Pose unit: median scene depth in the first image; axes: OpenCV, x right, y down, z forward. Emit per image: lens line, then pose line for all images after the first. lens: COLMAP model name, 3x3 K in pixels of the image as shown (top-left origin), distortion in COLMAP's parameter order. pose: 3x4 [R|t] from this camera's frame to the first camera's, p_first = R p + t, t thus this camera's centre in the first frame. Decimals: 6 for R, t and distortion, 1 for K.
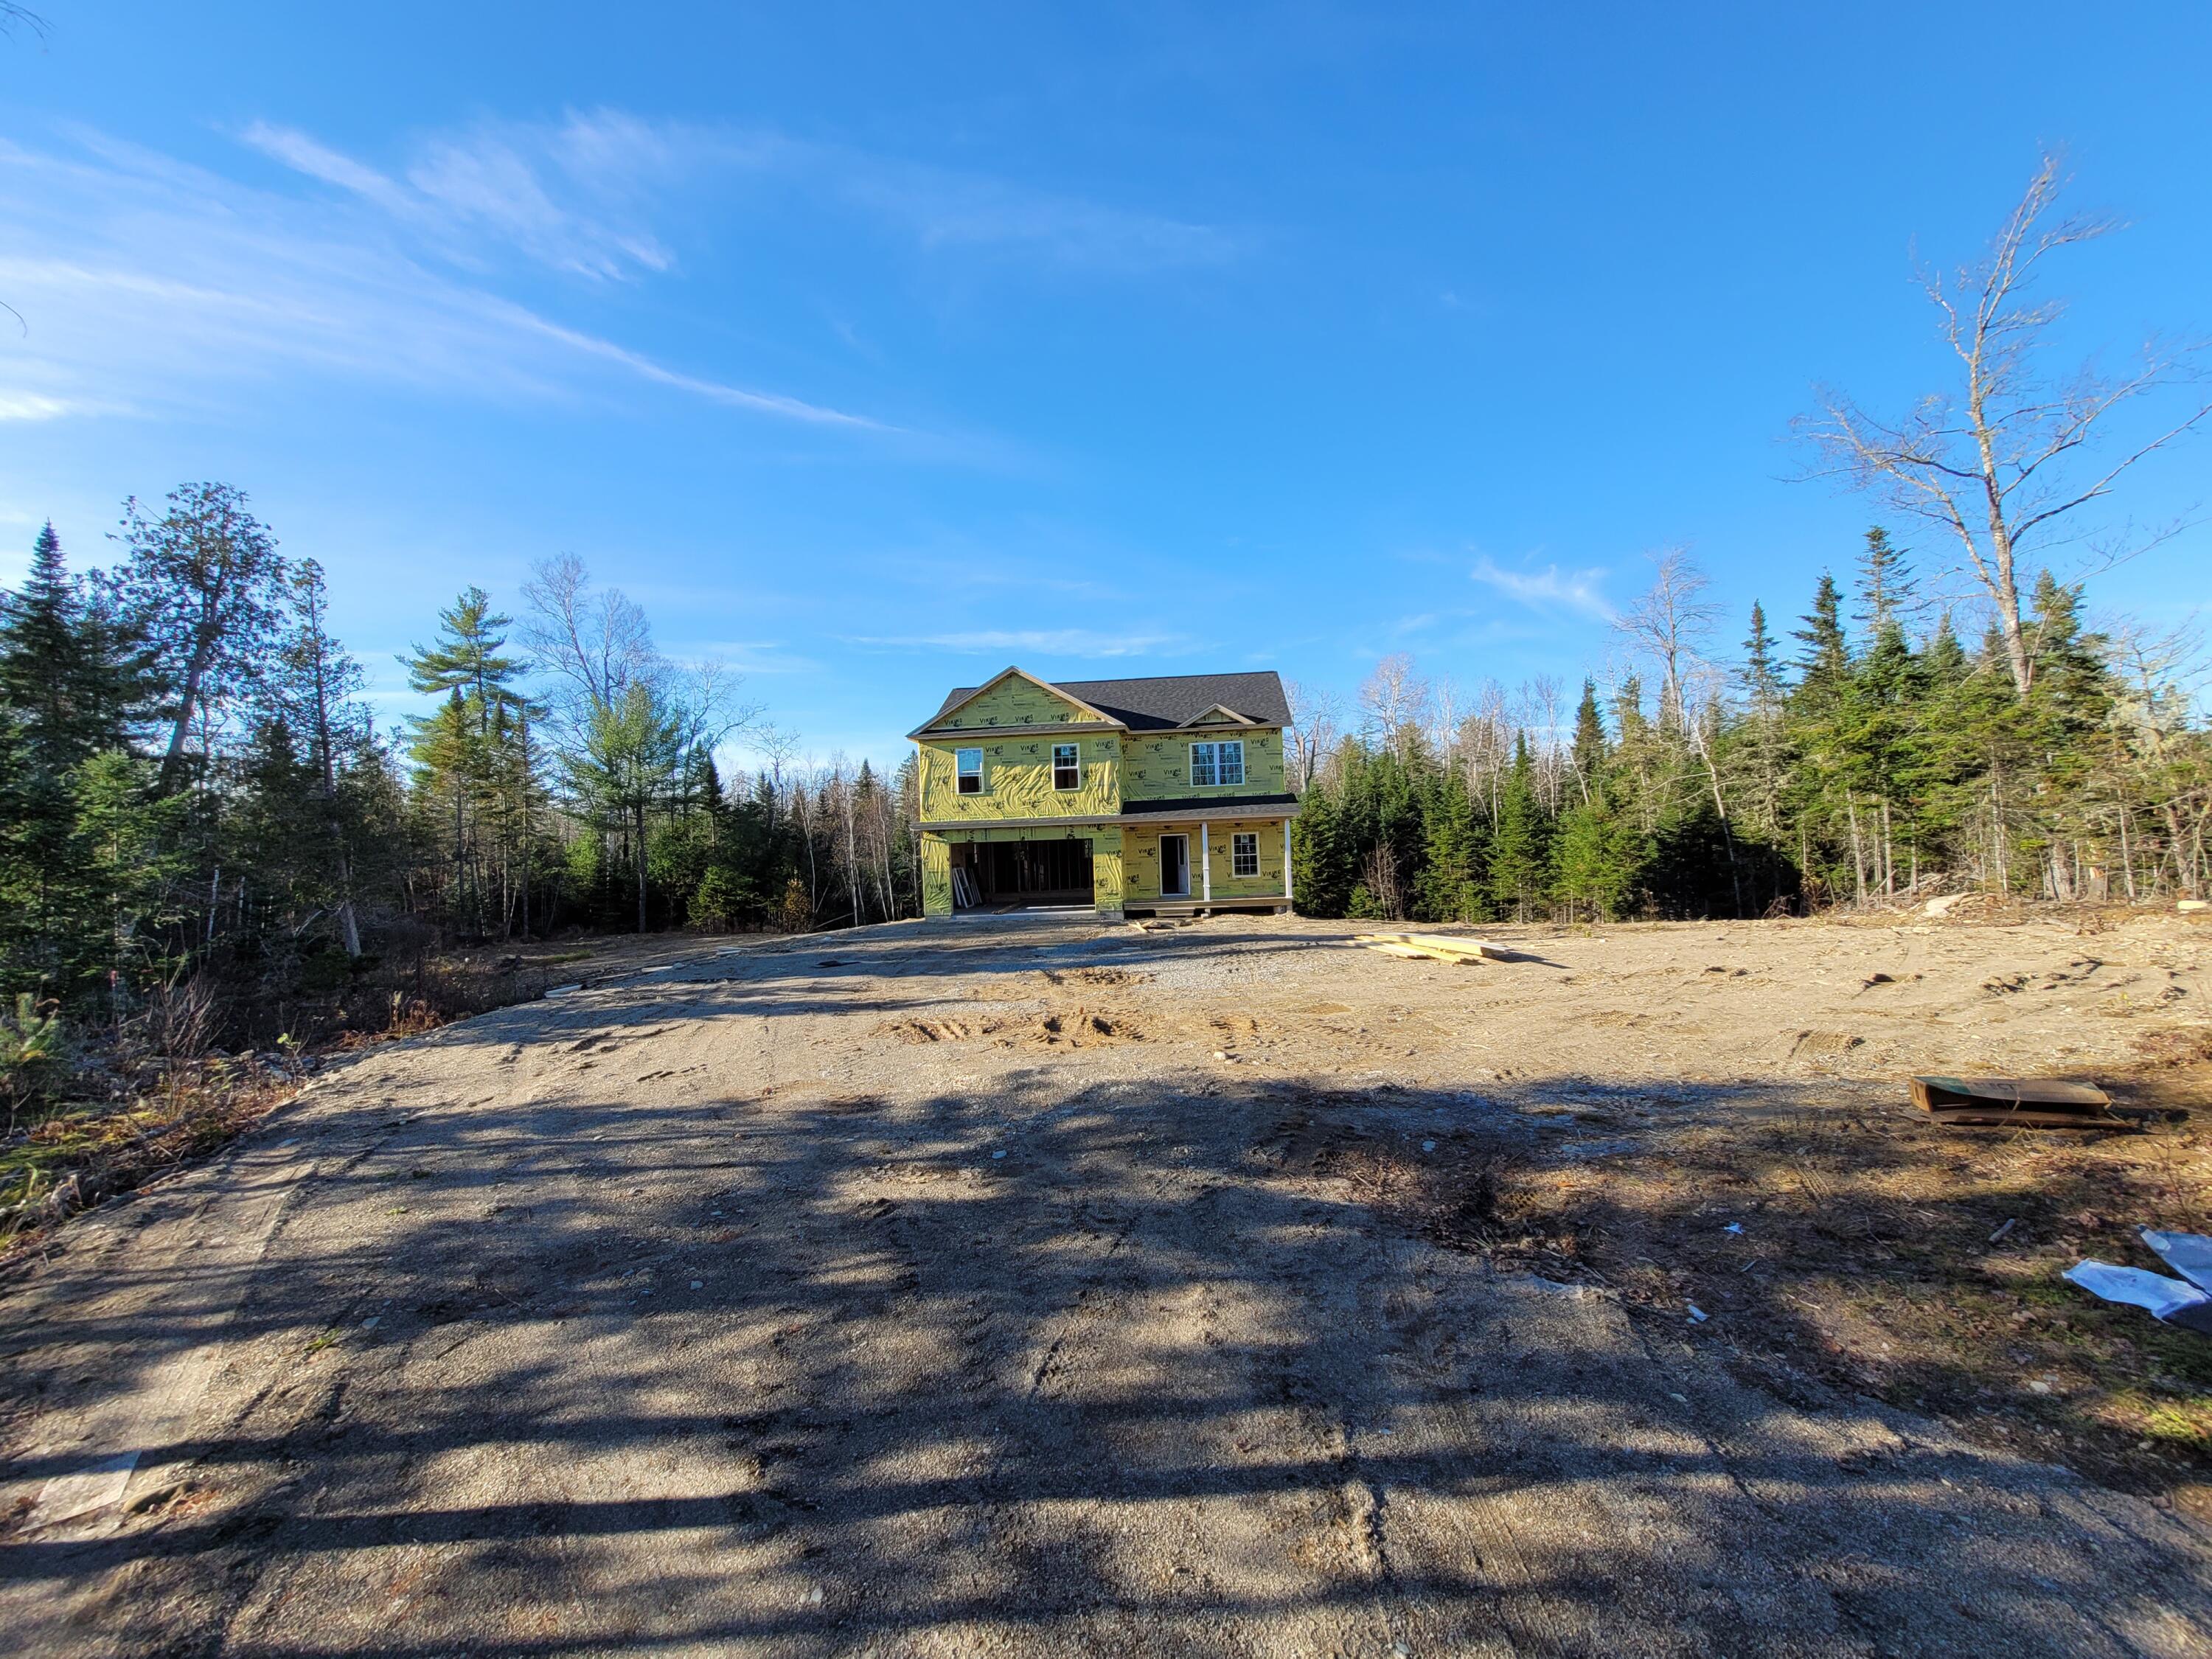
lens RADIAL K [[857.0, 0, 1114.2], [0, 857.0, 832.7], [0, 0, 1]] dist [0.000817, -0.000322]
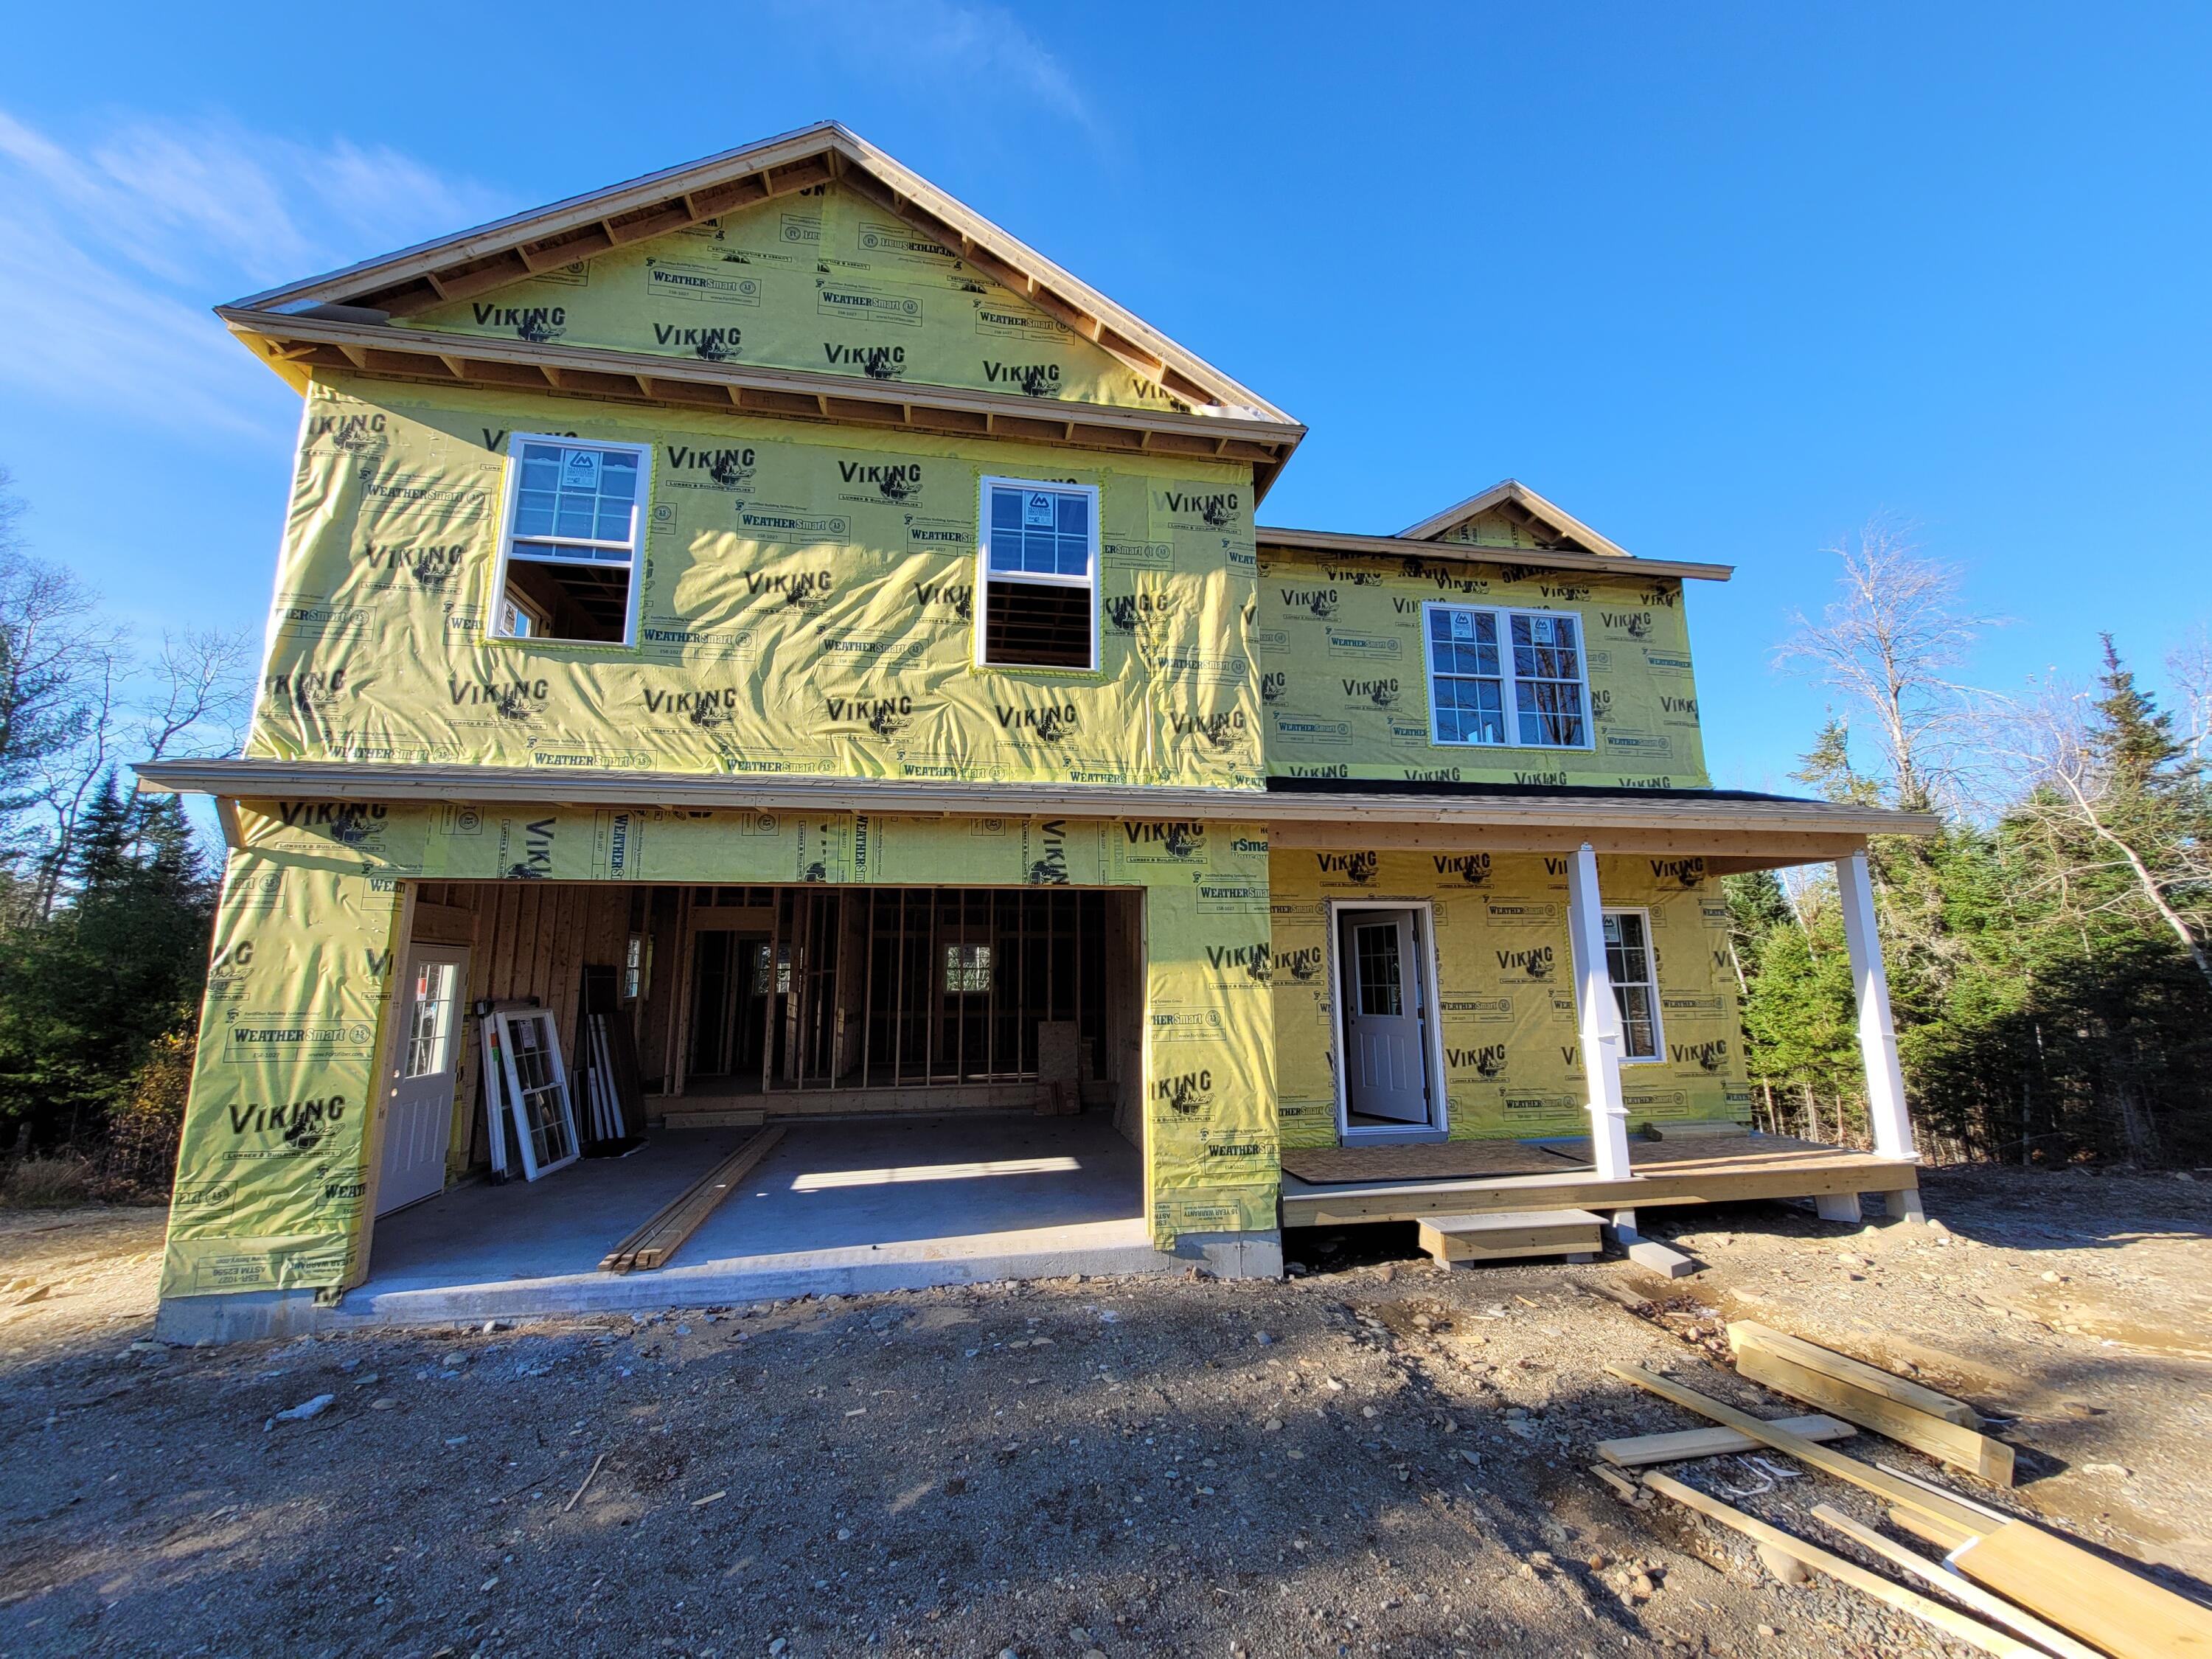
lens RADIAL K [[857.0, 0, 1114.2], [0, 857.0, 832.7], [0, 0, 1]] dist [0.000817, -0.000322]
pose [[0.973291, 0.065161, 0.220135, -0.082570], [-0.022457, 0.981299, -0.191177, 0.034926], [-0.228475, 0.181127, 0.956552, 0.785109]]
